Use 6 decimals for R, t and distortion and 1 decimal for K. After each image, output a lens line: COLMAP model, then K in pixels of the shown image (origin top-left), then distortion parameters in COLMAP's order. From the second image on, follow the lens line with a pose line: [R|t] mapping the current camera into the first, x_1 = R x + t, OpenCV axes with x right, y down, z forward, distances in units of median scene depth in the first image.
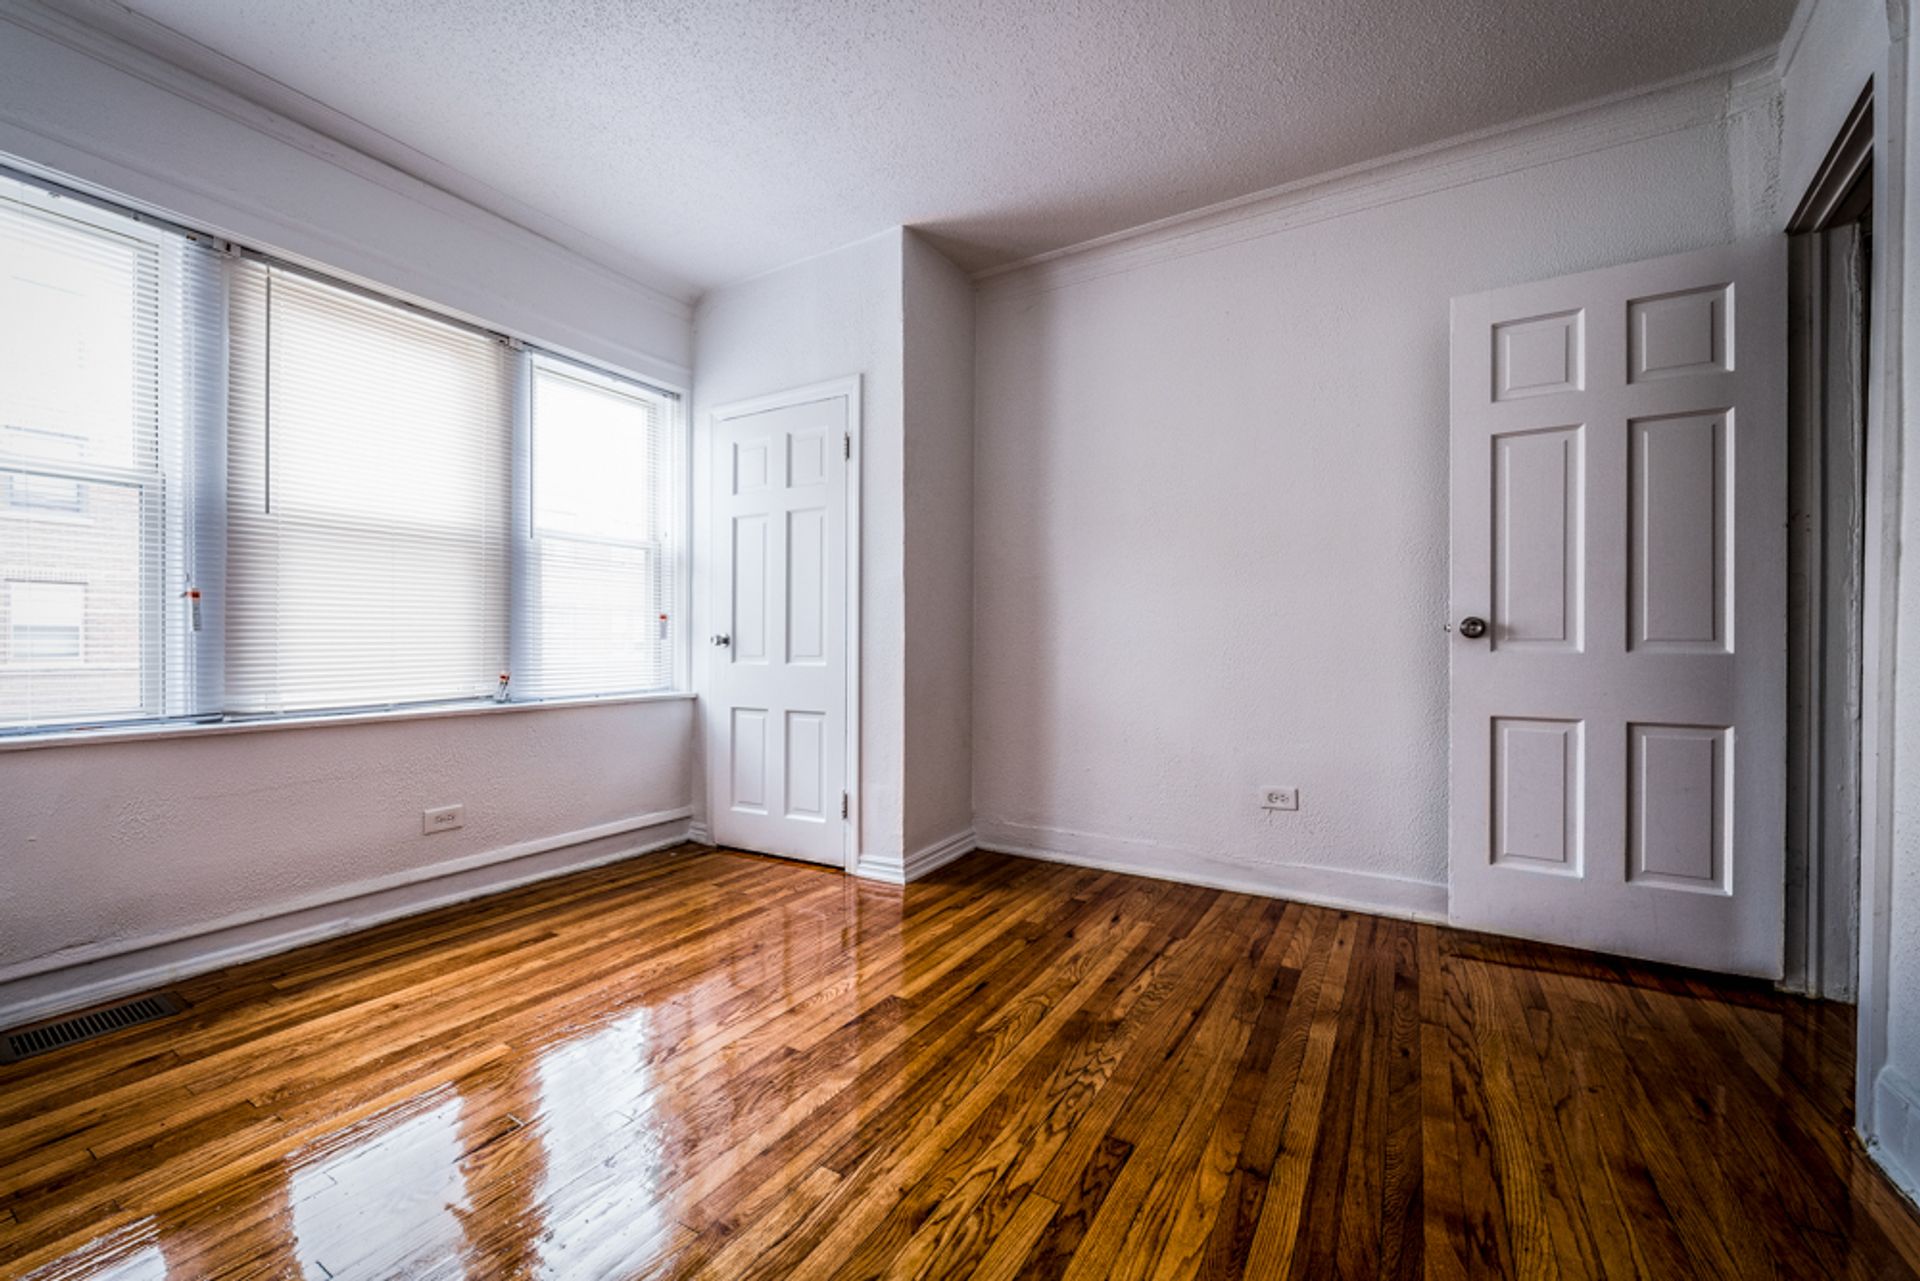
lens RADIAL K [[754.1, 0, 952.8], [0, 754.1, 640.8], [0, 0, 1]] dist [0.000902, -0.003700]
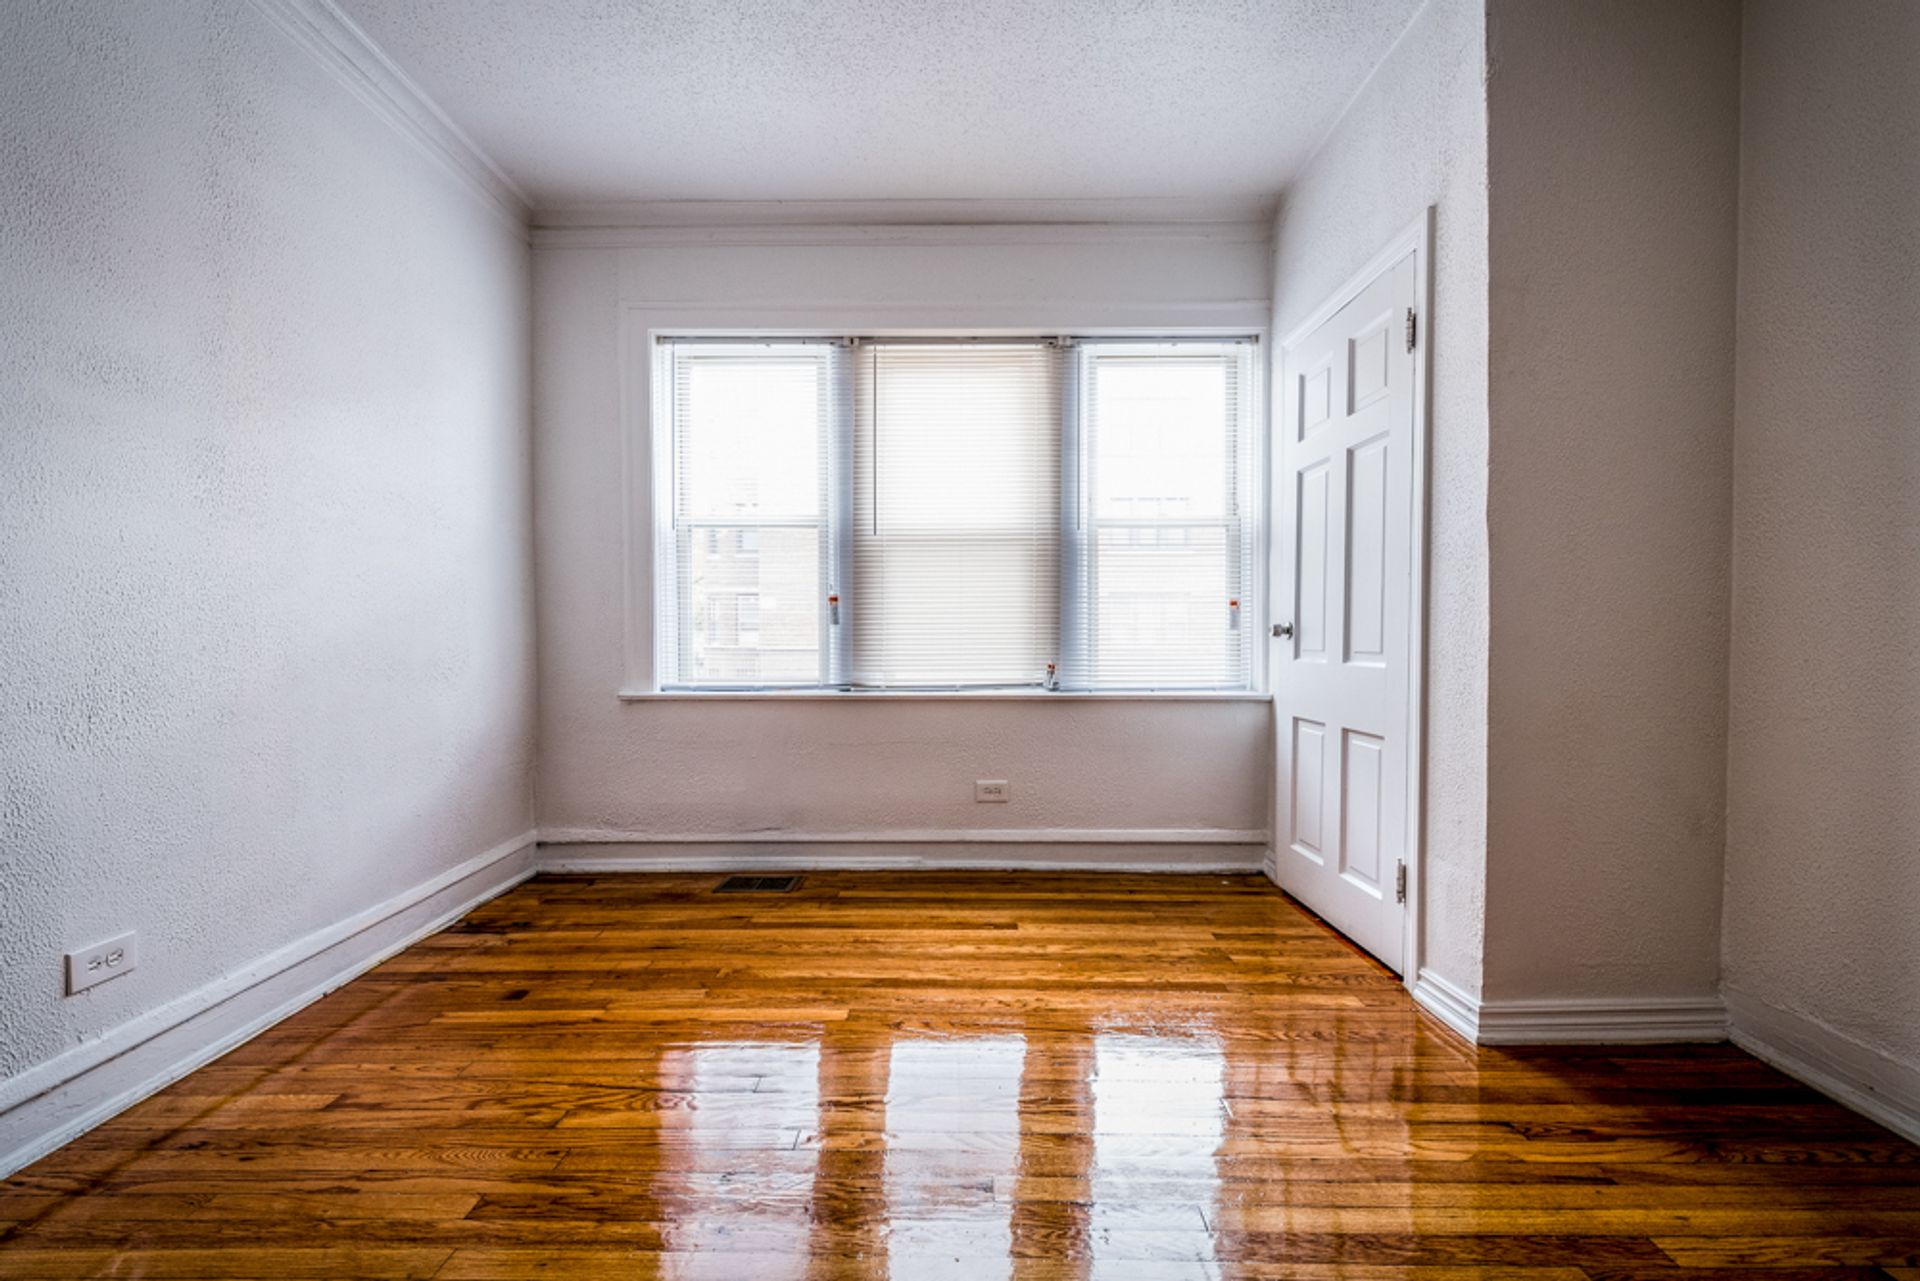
lens RADIAL K [[754.1, 0, 951.1], [0, 754.1, 641.8], [0, 0, 1]] dist [0.000902, -0.003700]
pose [[0.506240, 0.010978, -0.862323, 0.233715], [0.002155, 0.999900, 0.013994, -0.000722], [0.862390, -0.008943, 0.506165, 0.352701]]
